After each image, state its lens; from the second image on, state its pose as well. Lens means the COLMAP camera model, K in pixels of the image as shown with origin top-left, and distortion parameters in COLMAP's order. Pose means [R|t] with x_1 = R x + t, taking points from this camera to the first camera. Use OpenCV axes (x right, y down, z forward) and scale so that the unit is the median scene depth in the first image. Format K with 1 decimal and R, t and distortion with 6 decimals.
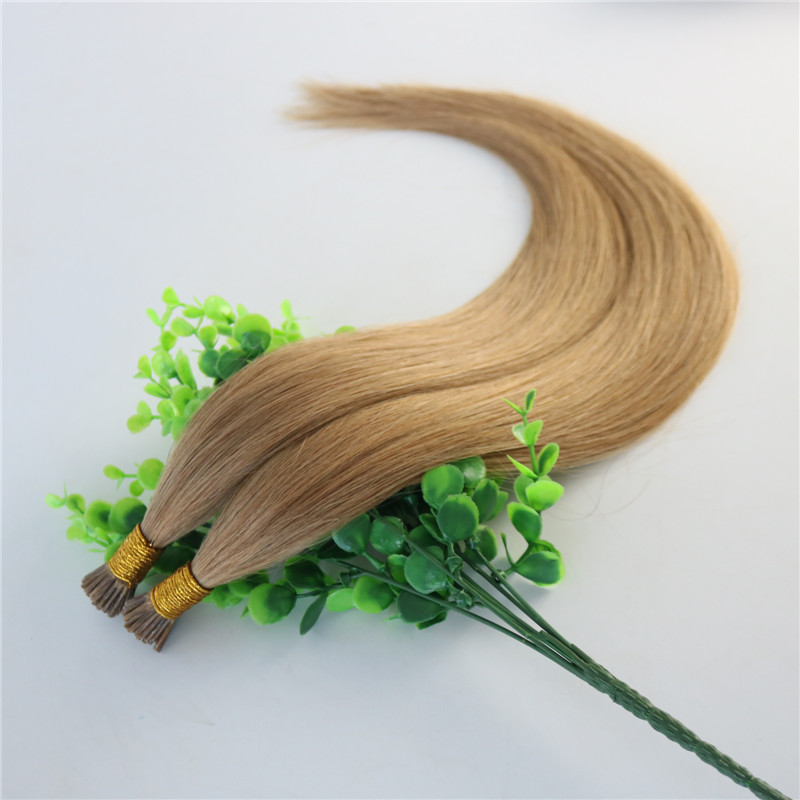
lens RADIAL K [[1318.1, 0, 400.0], [0, 1318.1, 400.0], [0, 0, 1]] dist [-0.148736, 0.264528]
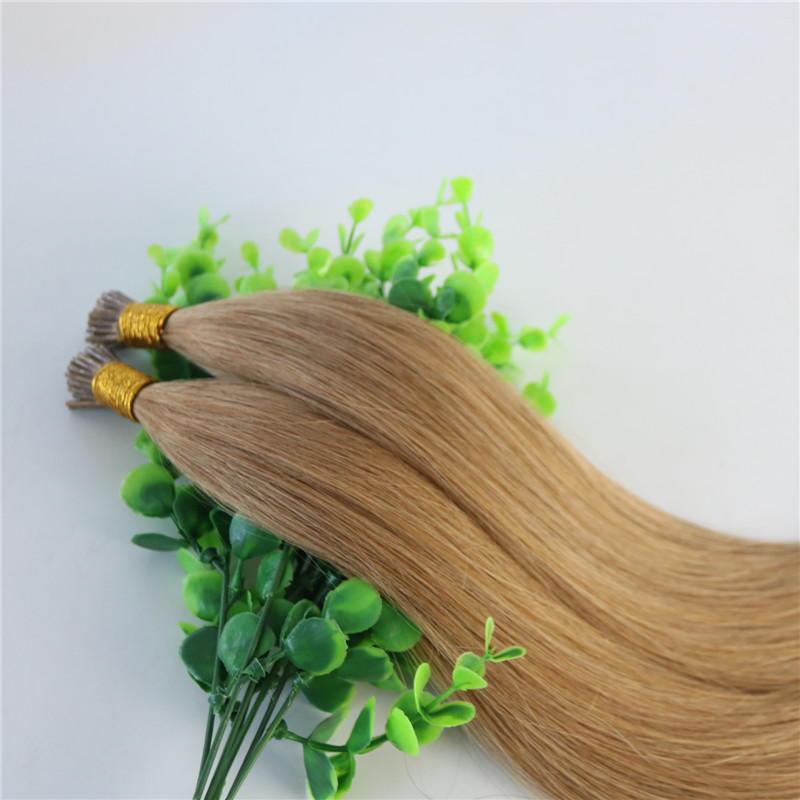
lens RADIAL K [[1318.1, 0, 400.0], [0, 1318.1, 400.0], [0, 0, 1]] dist [-0.148736, 0.264528]
pose [[0.468636, 0.840792, -0.271014, 0.142212], [-0.802696, 0.533393, 0.266779, -0.209638], [0.368863, 0.092519, 0.924868, 0.288639]]
